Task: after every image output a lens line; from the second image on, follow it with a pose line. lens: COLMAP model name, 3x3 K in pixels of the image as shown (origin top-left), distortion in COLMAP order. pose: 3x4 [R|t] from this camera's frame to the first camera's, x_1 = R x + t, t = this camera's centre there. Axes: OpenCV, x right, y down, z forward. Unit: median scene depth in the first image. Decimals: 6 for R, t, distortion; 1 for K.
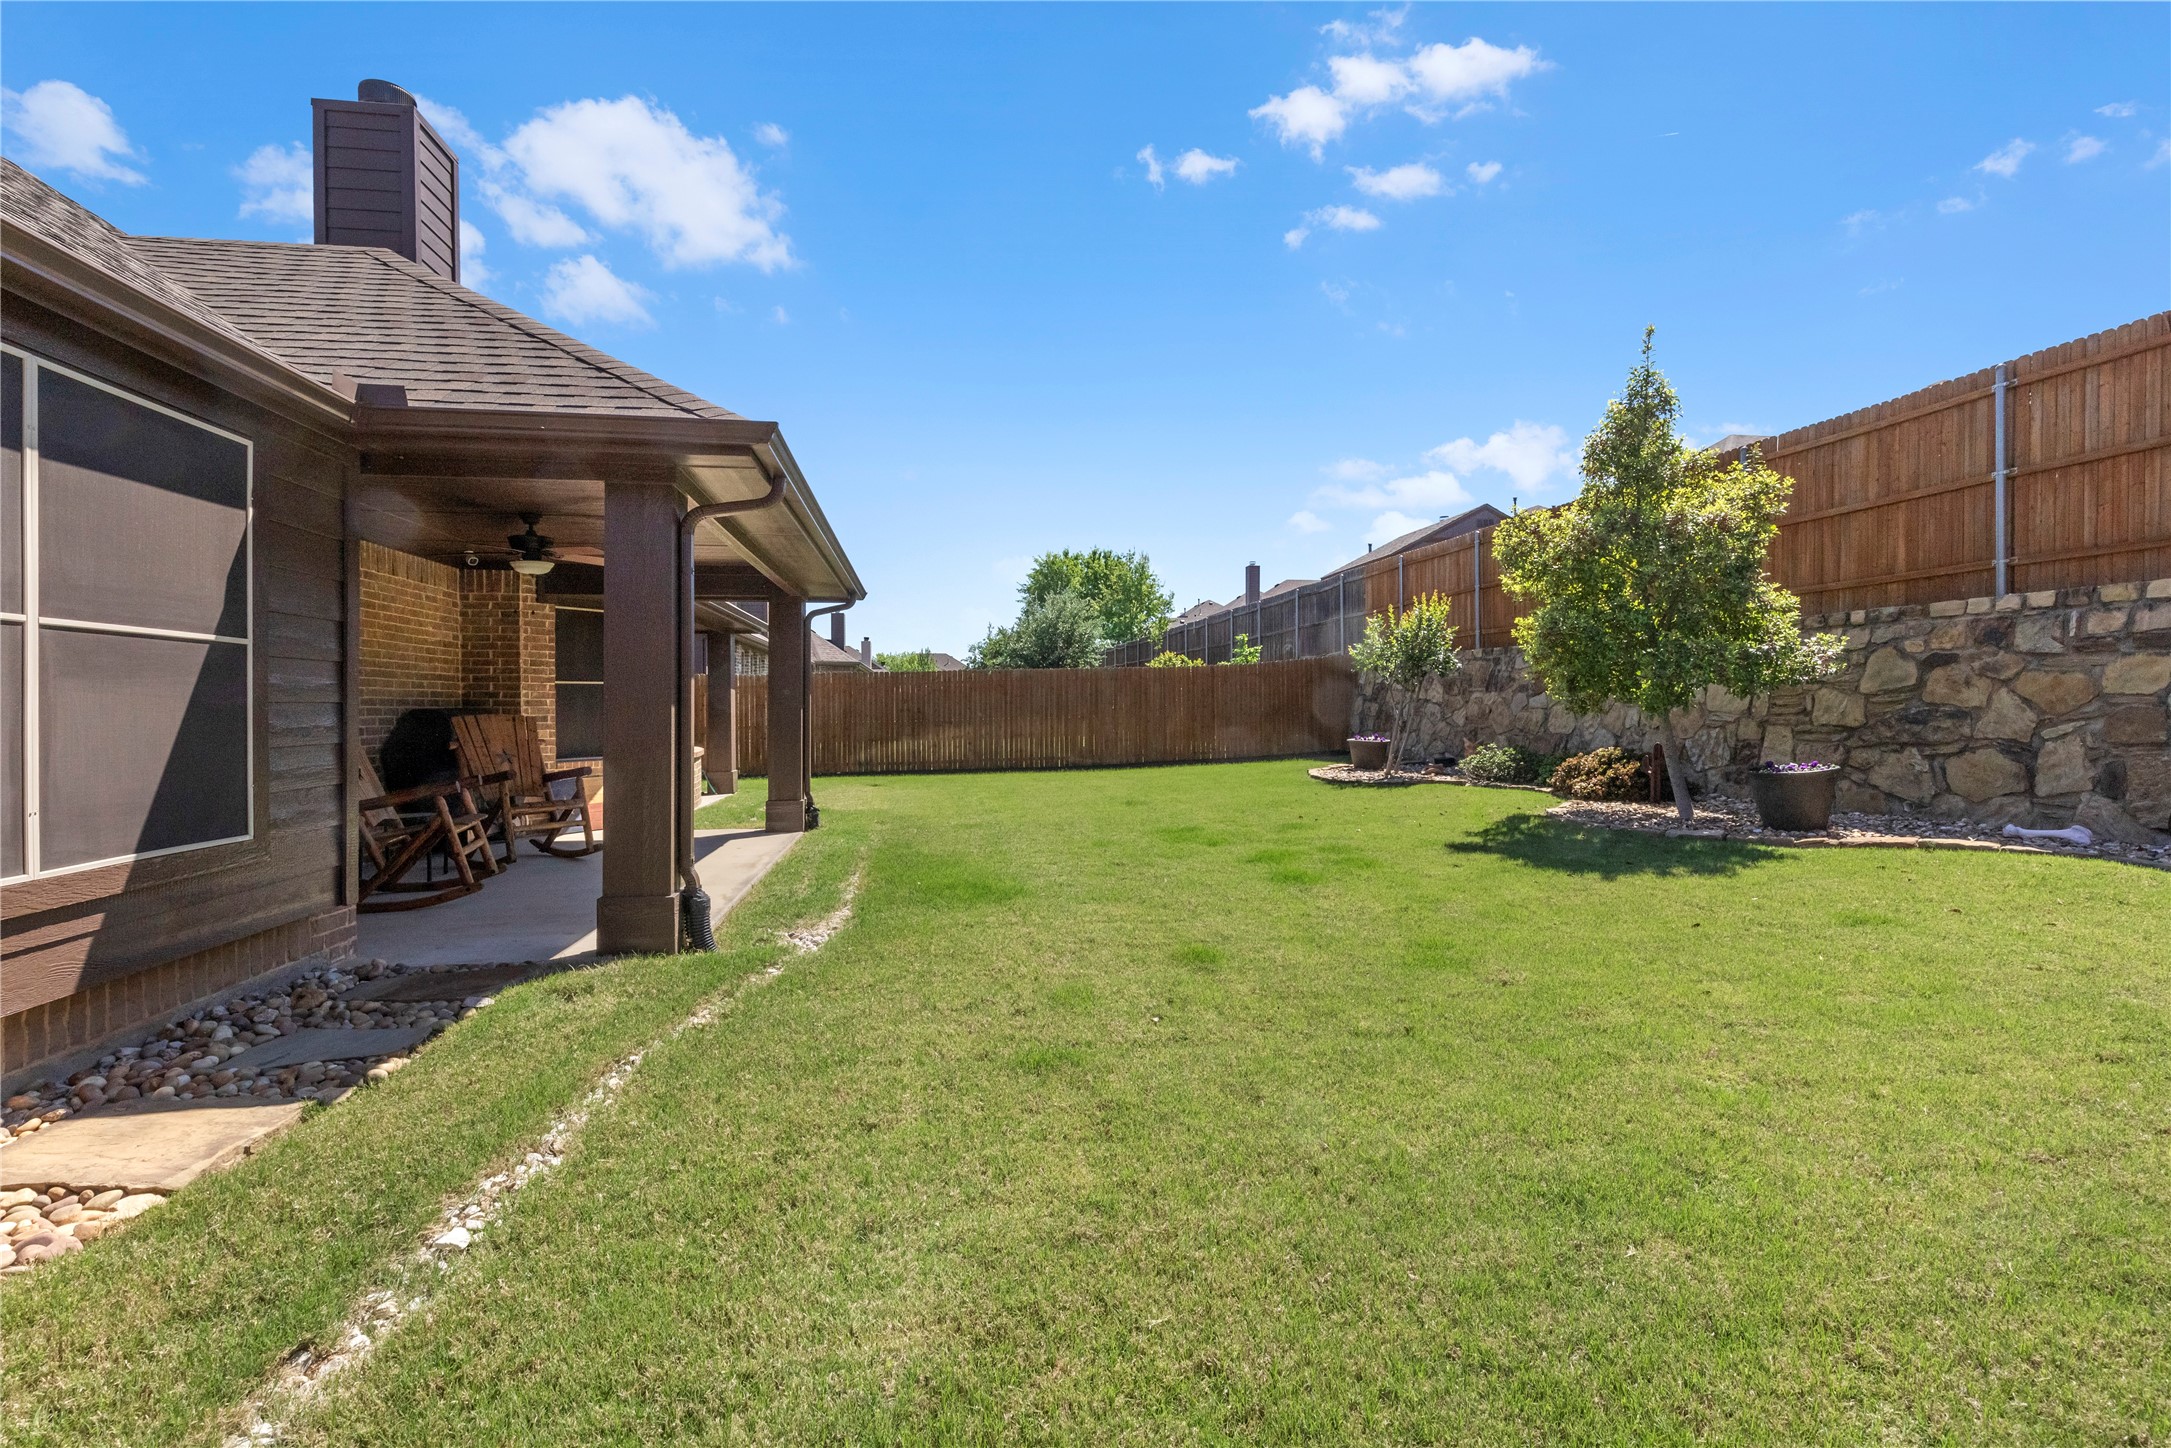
lens RADIAL K [[982.8, 0, 1077.7], [0, 982.8, 714.9], [0, 0, 1]] dist [-0.000946, -0.000168]
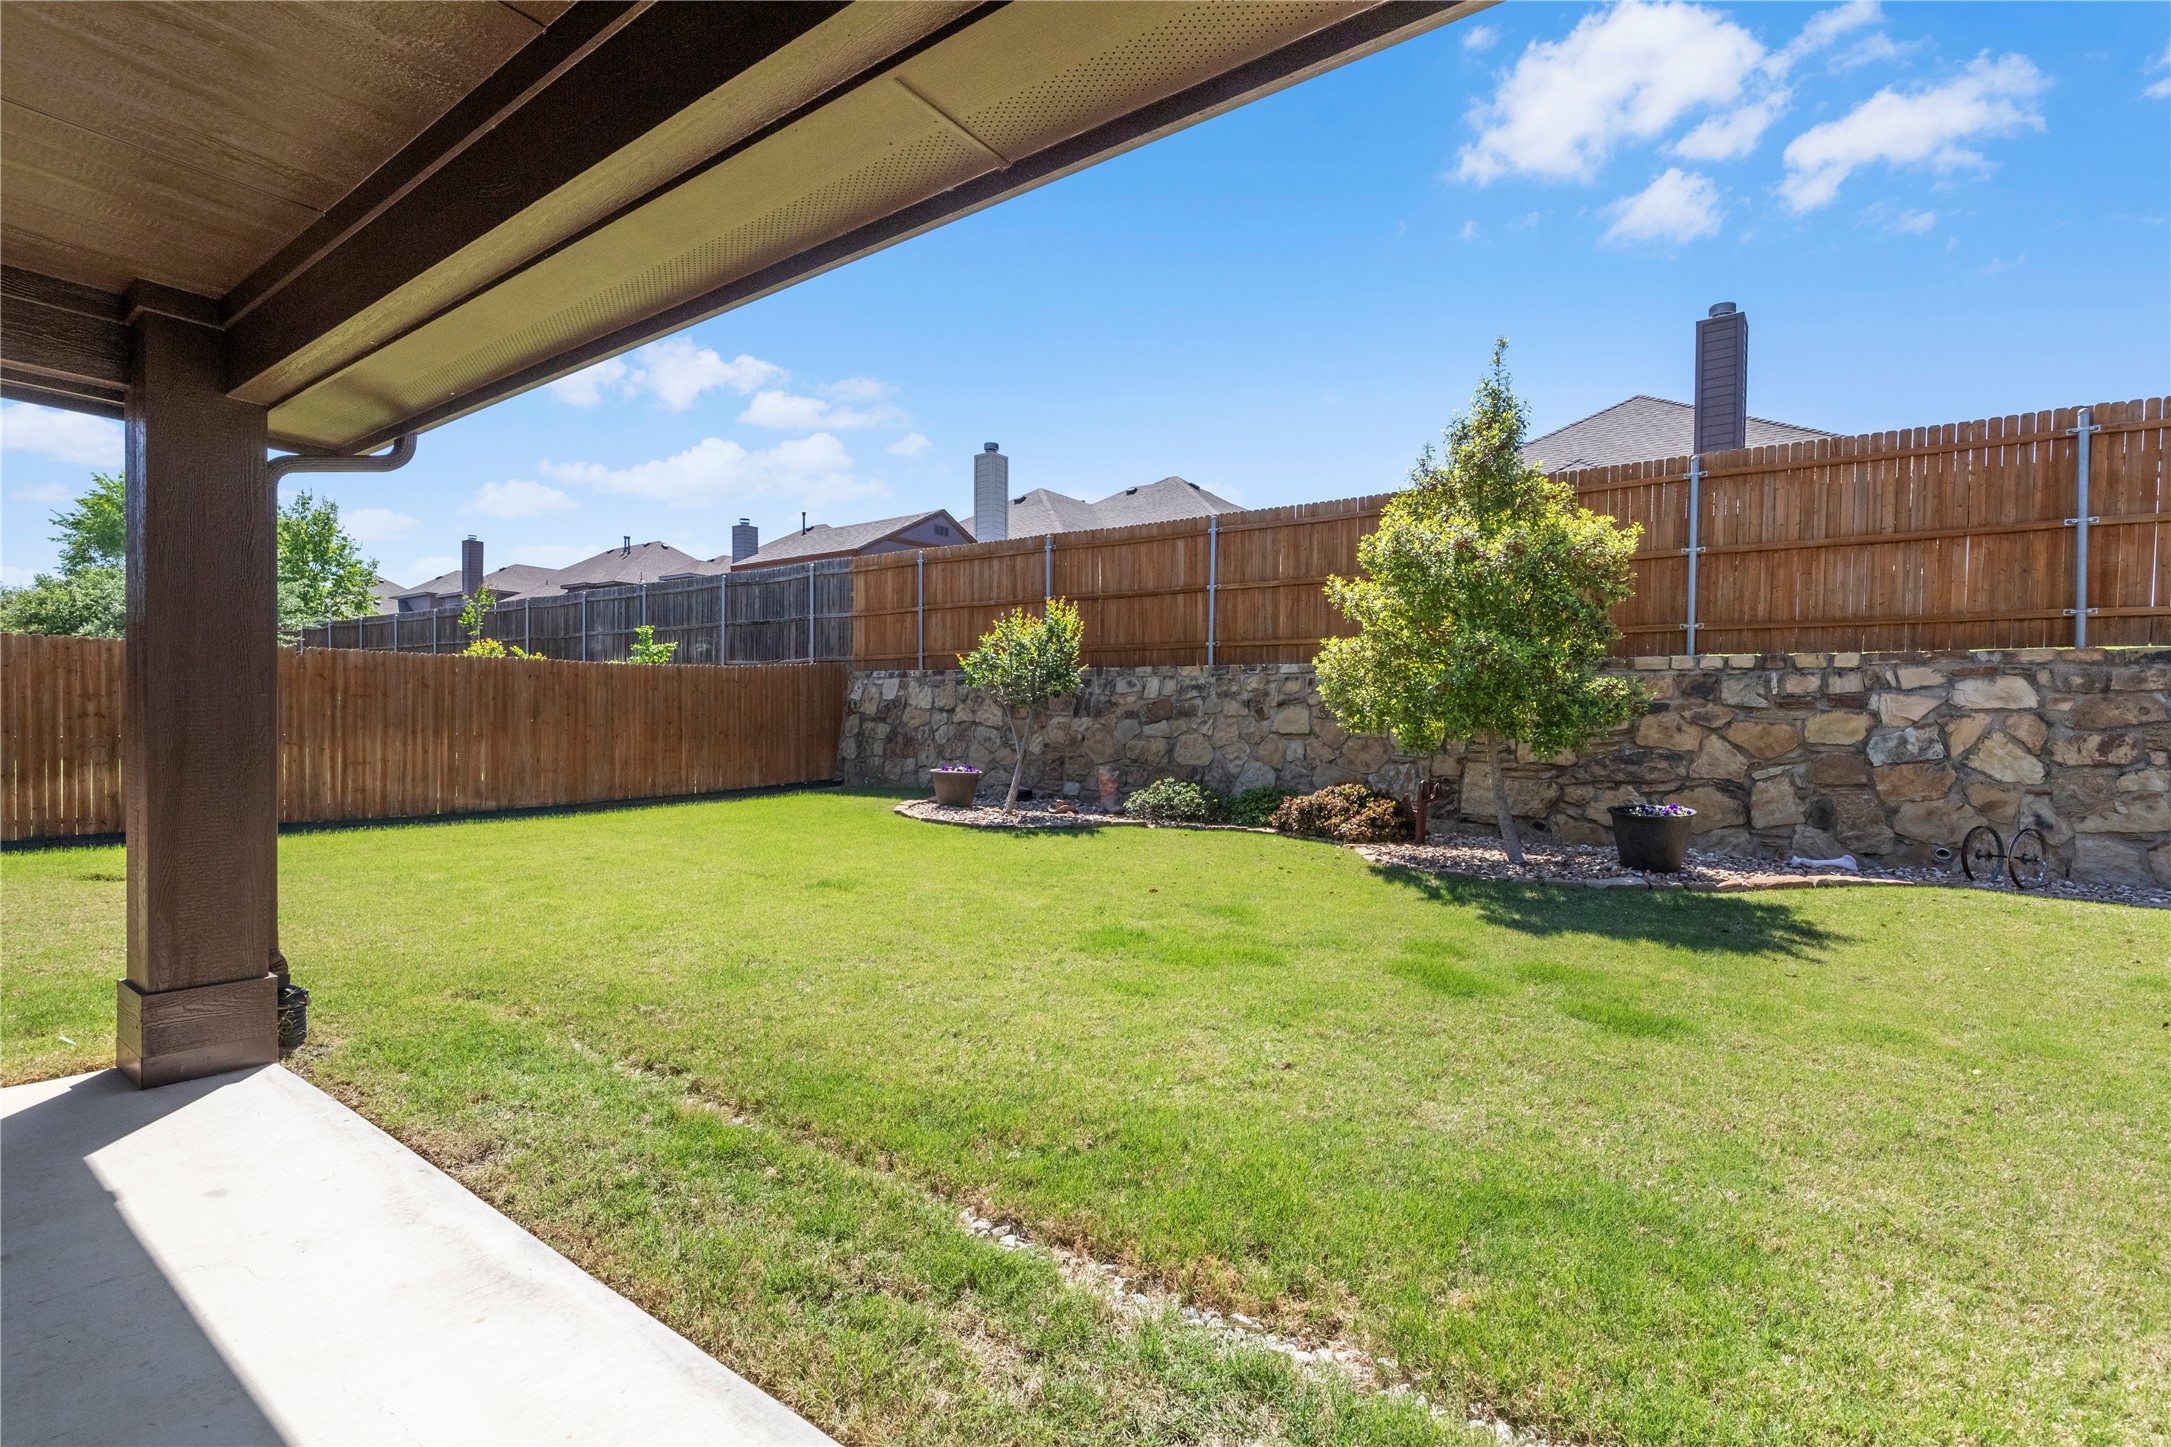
lens RADIAL K [[986.4, 0, 1047.9], [0, 986.4, 747.0], [0, 0, 1]] dist [0.004091, 0.000064]
pose [[0.711457, 0.006646, 0.702698, -0.429994], [-0.020578, 0.999723, 0.011380, -0.010001], [-0.702428, -0.022557, 0.711398, 0.698550]]
